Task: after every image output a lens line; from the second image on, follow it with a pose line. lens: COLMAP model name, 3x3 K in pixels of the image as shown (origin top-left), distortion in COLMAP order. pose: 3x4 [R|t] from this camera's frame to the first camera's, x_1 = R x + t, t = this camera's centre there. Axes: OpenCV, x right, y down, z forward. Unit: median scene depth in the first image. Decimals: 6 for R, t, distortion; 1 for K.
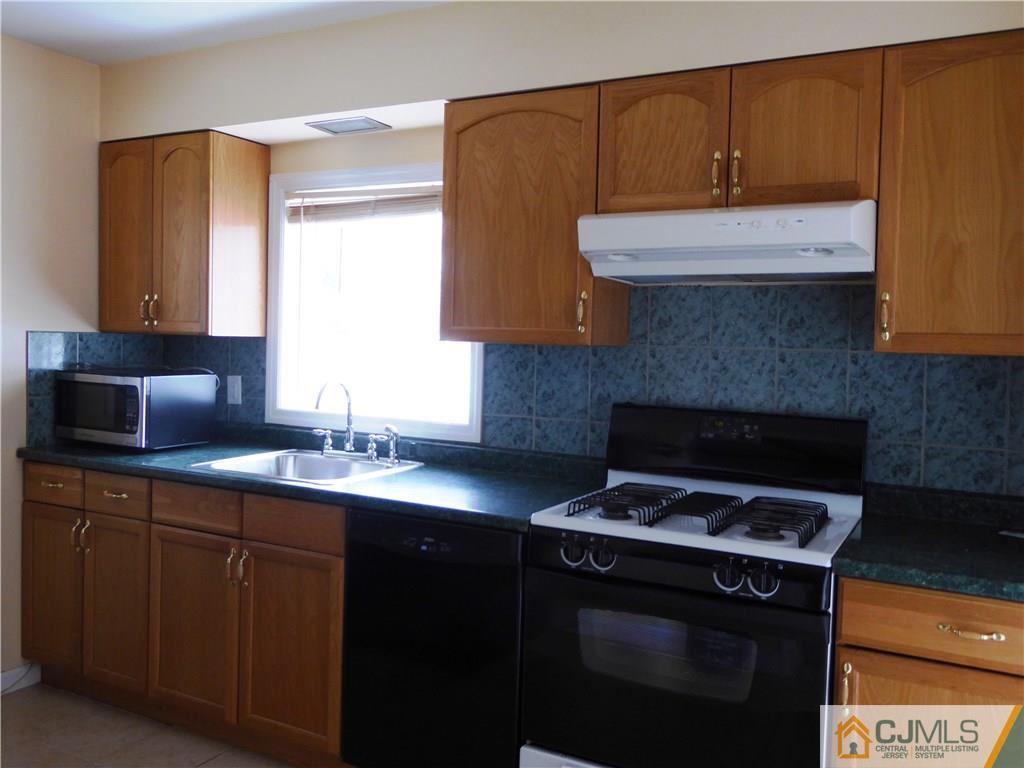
lens RADIAL K [[856.4, 0, 502.7], [0, 856.4, 364.4], [0, 0, 1]] dist [0.006940, 0.019394]
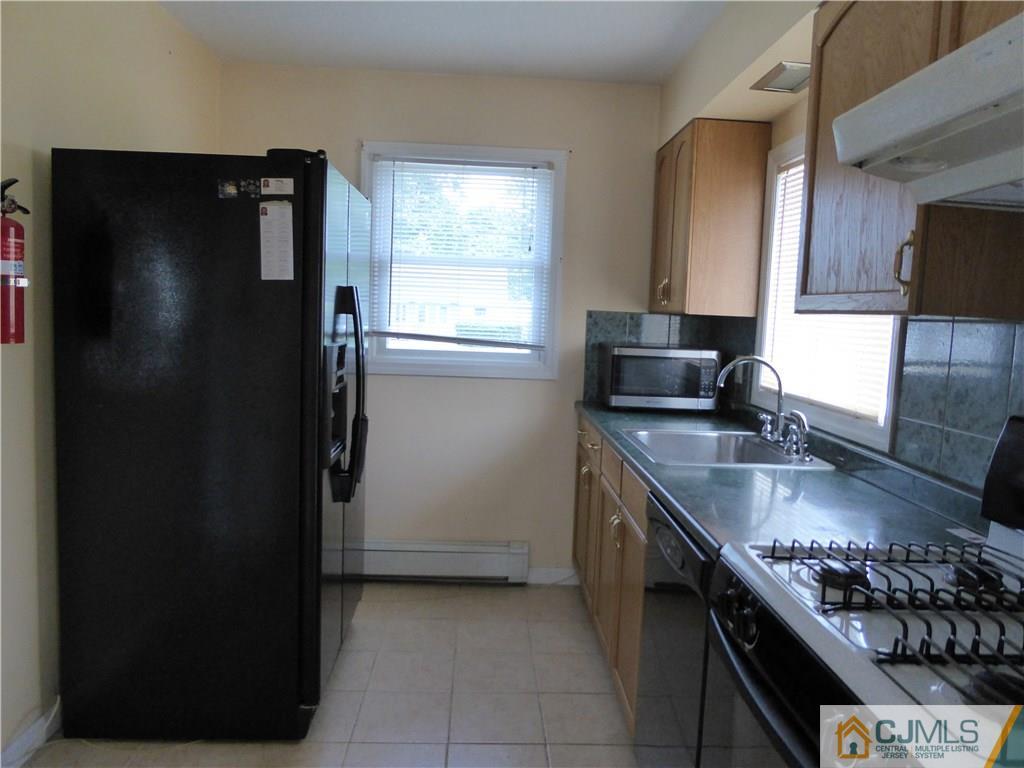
lens RADIAL K [[721.1, 0, 512.3], [0, 721.1, 366.1], [0, 0, 1]] dist [-0.026568, 0.019016]
pose [[0.506525, 0.060819, -0.860078, 0.380177], [-0.057700, 0.997664, 0.036567, 0.012763], [0.860293, 0.031104, 0.508851, 0.430414]]
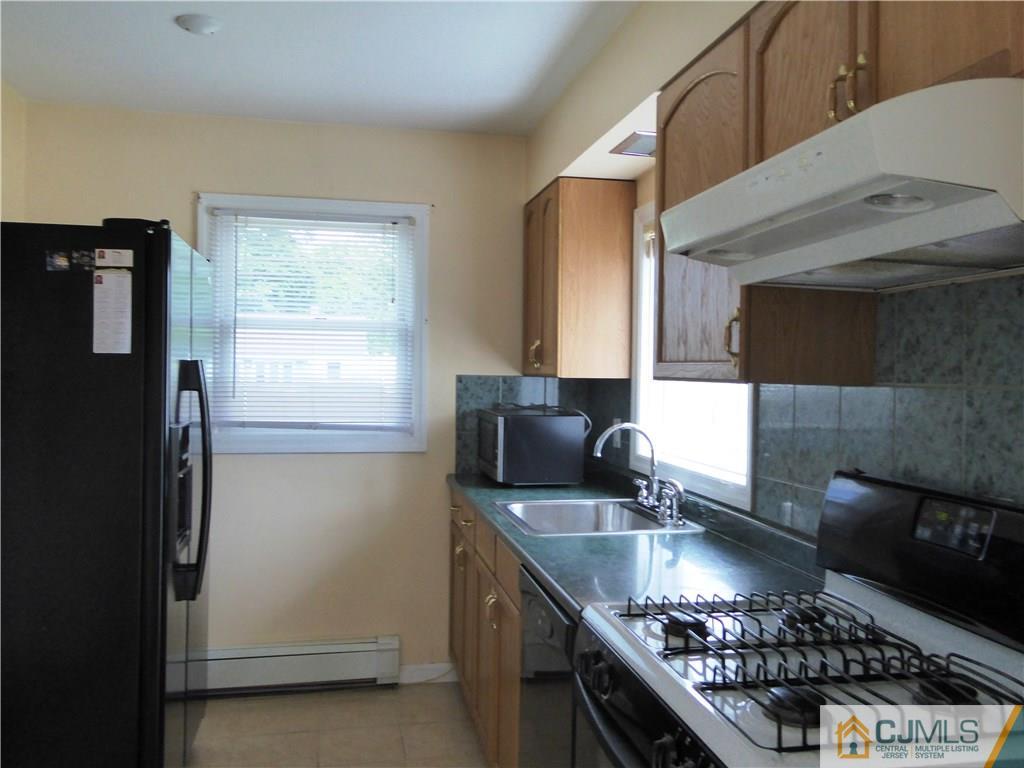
lens RADIAL K [[856.4, 0, 516.6], [0, 856.4, 362.3], [0, 0, 1]] dist [0.006940, 0.019394]
pose [[0.641366, -0.022760, -0.766897, 0.480100], [-0.025075, 0.998404, -0.050602, 0.001488], [0.766825, 0.051684, 0.639772, 0.370109]]
